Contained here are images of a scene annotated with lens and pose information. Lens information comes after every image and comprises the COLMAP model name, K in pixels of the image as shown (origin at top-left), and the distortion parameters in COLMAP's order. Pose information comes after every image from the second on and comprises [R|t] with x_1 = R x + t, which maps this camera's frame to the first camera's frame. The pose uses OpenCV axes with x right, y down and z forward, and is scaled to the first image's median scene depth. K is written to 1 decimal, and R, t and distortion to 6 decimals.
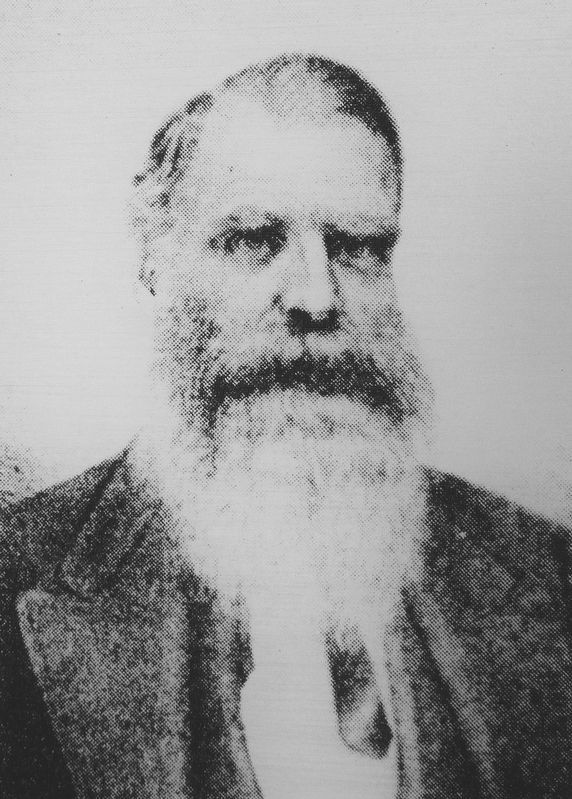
lens RADIAL K [[1124.2, 0, 286.4], [0, 1124.2, 398.6], [0, 0, 1]] dist [0.018231, 0.000000]
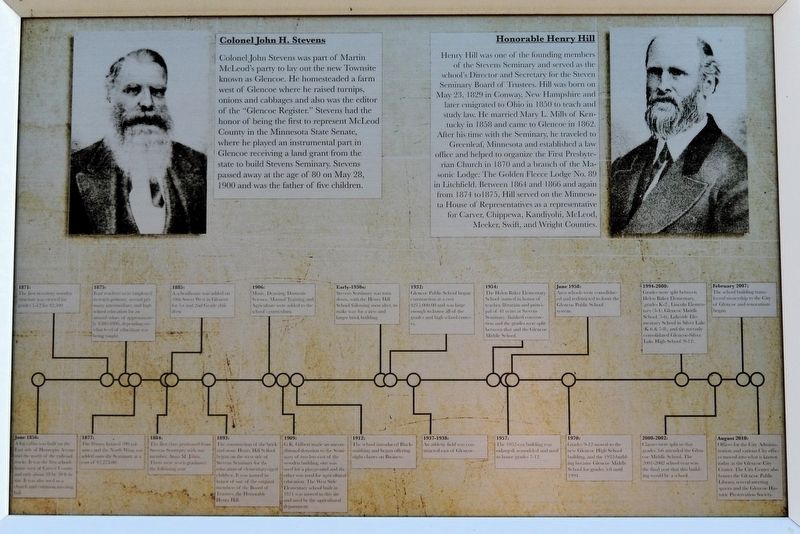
lens RADIAL K [[1047.2, 0, 399.3], [0, 1047.2, 267.6], [0, 0, 1]] dist [-0.013799, 0.000000]
pose [[0.995269, -0.001166, 0.097150, 0.600222], [0.011338, 0.994490, -0.104217, 0.975387], [-0.096493, 0.104825, 0.989798, -3.031371]]
